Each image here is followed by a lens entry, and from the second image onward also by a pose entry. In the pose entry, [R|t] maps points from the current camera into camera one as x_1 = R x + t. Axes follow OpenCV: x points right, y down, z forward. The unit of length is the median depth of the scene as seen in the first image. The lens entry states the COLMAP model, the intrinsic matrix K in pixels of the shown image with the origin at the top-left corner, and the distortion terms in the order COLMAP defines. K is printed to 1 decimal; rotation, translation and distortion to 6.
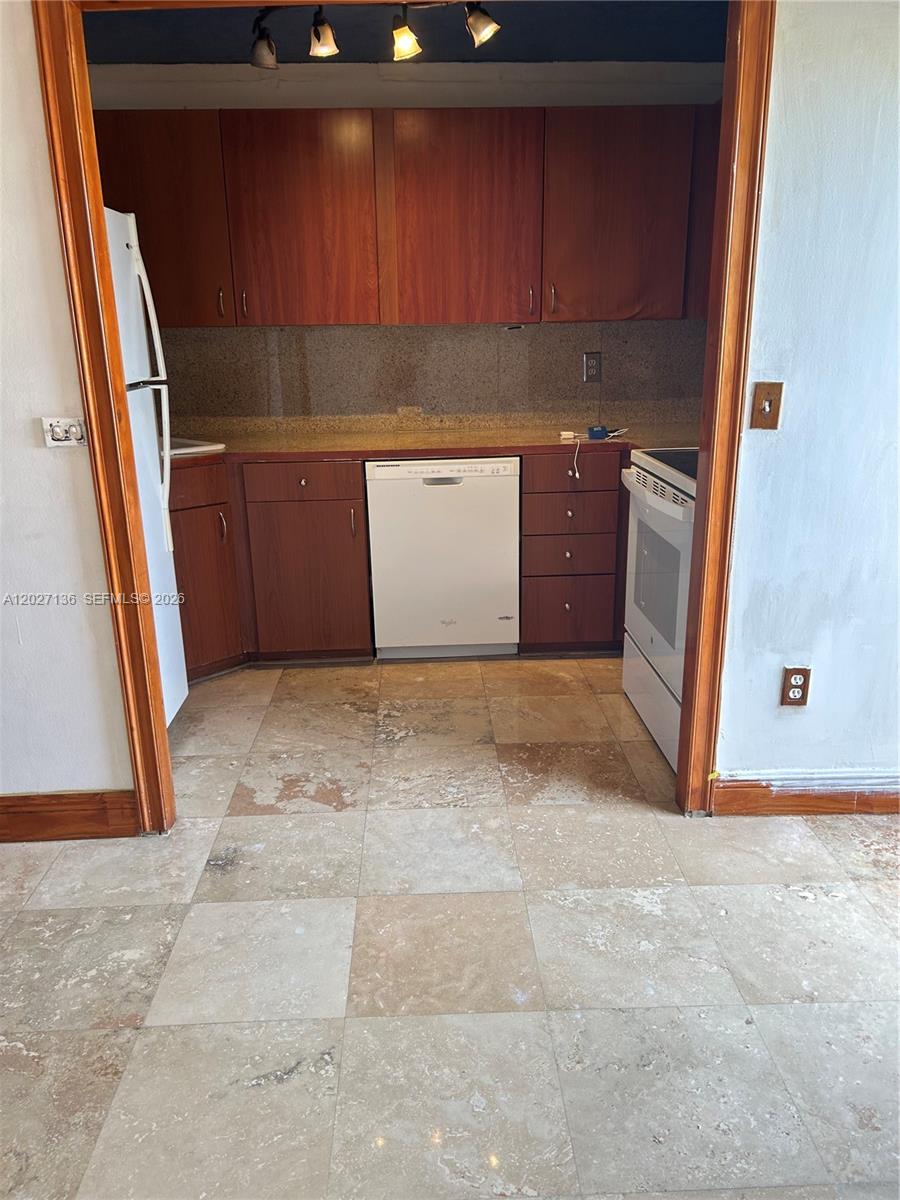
lens RADIAL K [[911.1, 0, 447.3], [0, 911.1, 608.7], [0, 0, 1]] dist [0.055391, -0.061463]
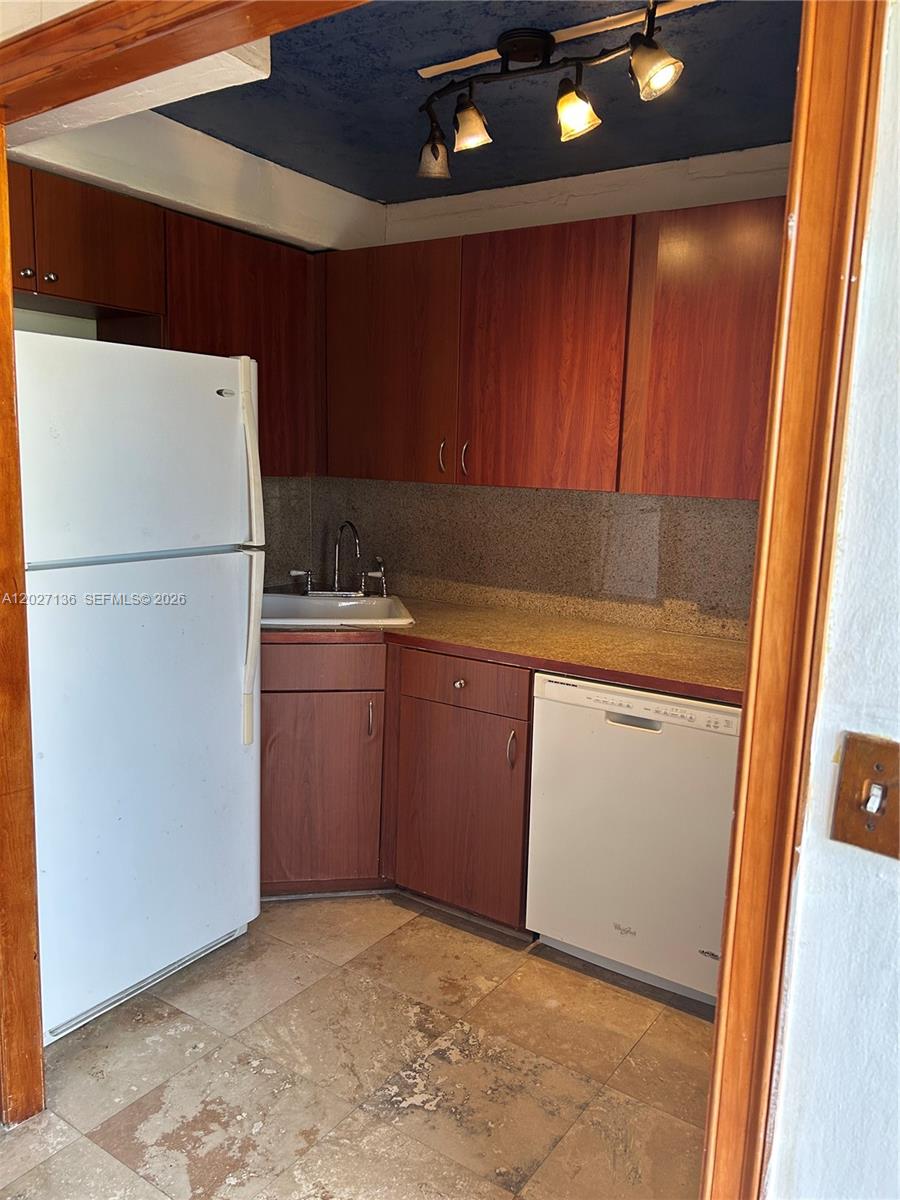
lens RADIAL K [[911.1, 0, 439.2], [0, 911.1, 602.6], [0, 0, 1]] dist [0.055391, -0.061463]
pose [[0.798024, 0.138585, -0.586474, 0.293232], [-0.219655, 0.973139, -0.068933, -0.163584], [0.561168, 0.183832, 0.807029, 0.397067]]
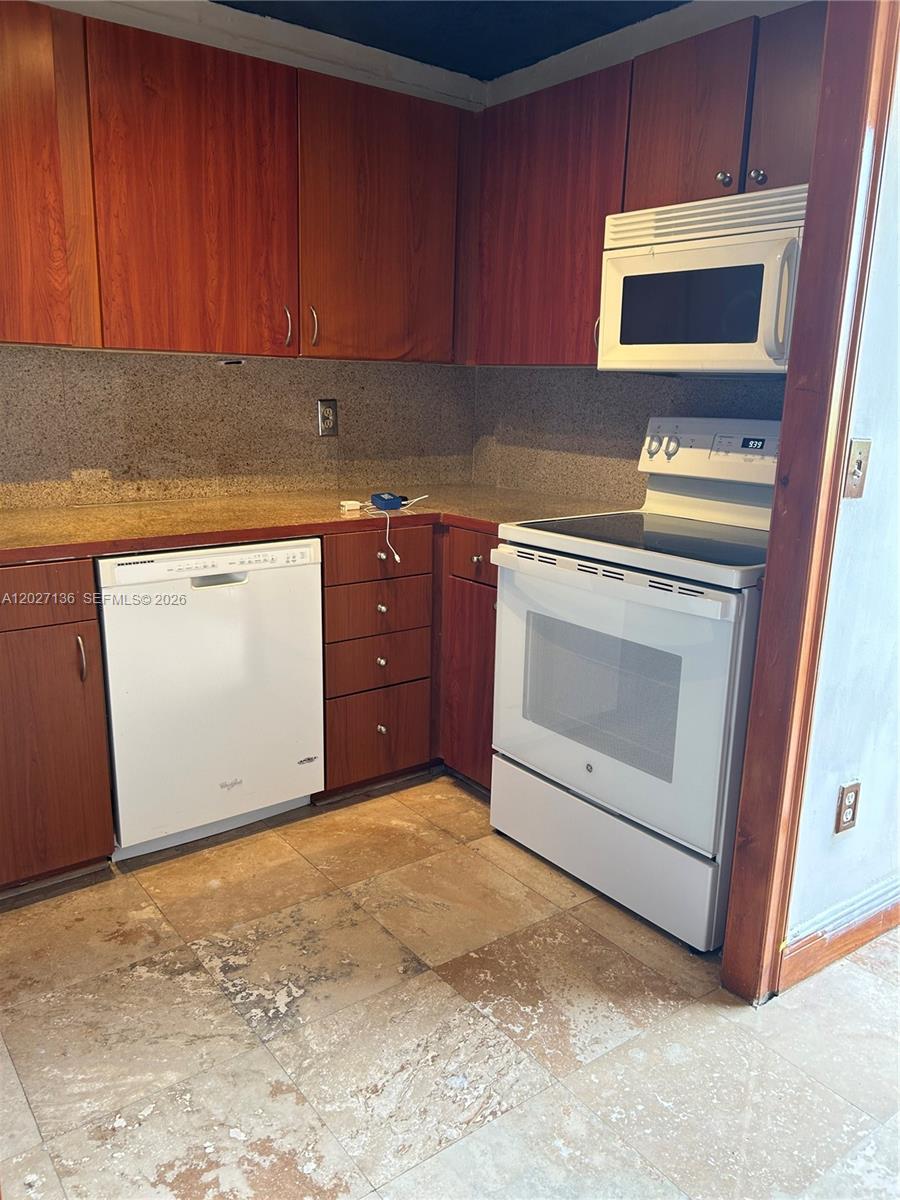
lens RADIAL K [[911.1, 0, 447.8], [0, 911.1, 602.5], [0, 0, 1]] dist [0.055391, -0.061463]
pose [[0.819344, -0.097721, 0.564913, -0.276013], [0.132141, 0.991025, -0.020223, -0.097266], [-0.557866, 0.091217, 0.824903, 0.391117]]
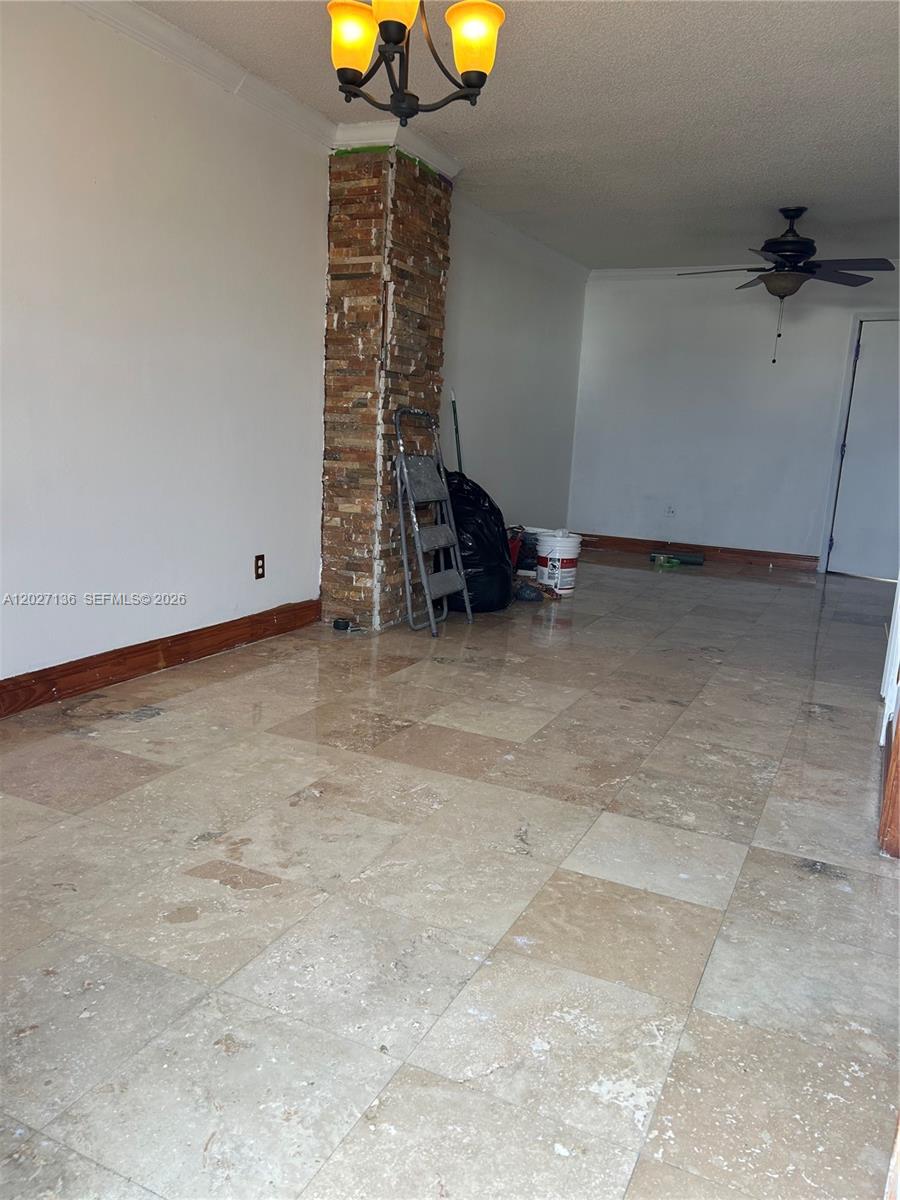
lens RADIAL K [[911.1, 0, 443.6], [0, 911.1, 600.7], [0, 0, 1]] dist [0.055391, -0.061463]
pose [[-0.469338, 0.159539, -0.868487, 0.570680], [-0.300585, 0.895939, 0.327021, -0.139061], [0.830284, 0.414537, -0.372543, 0.684680]]
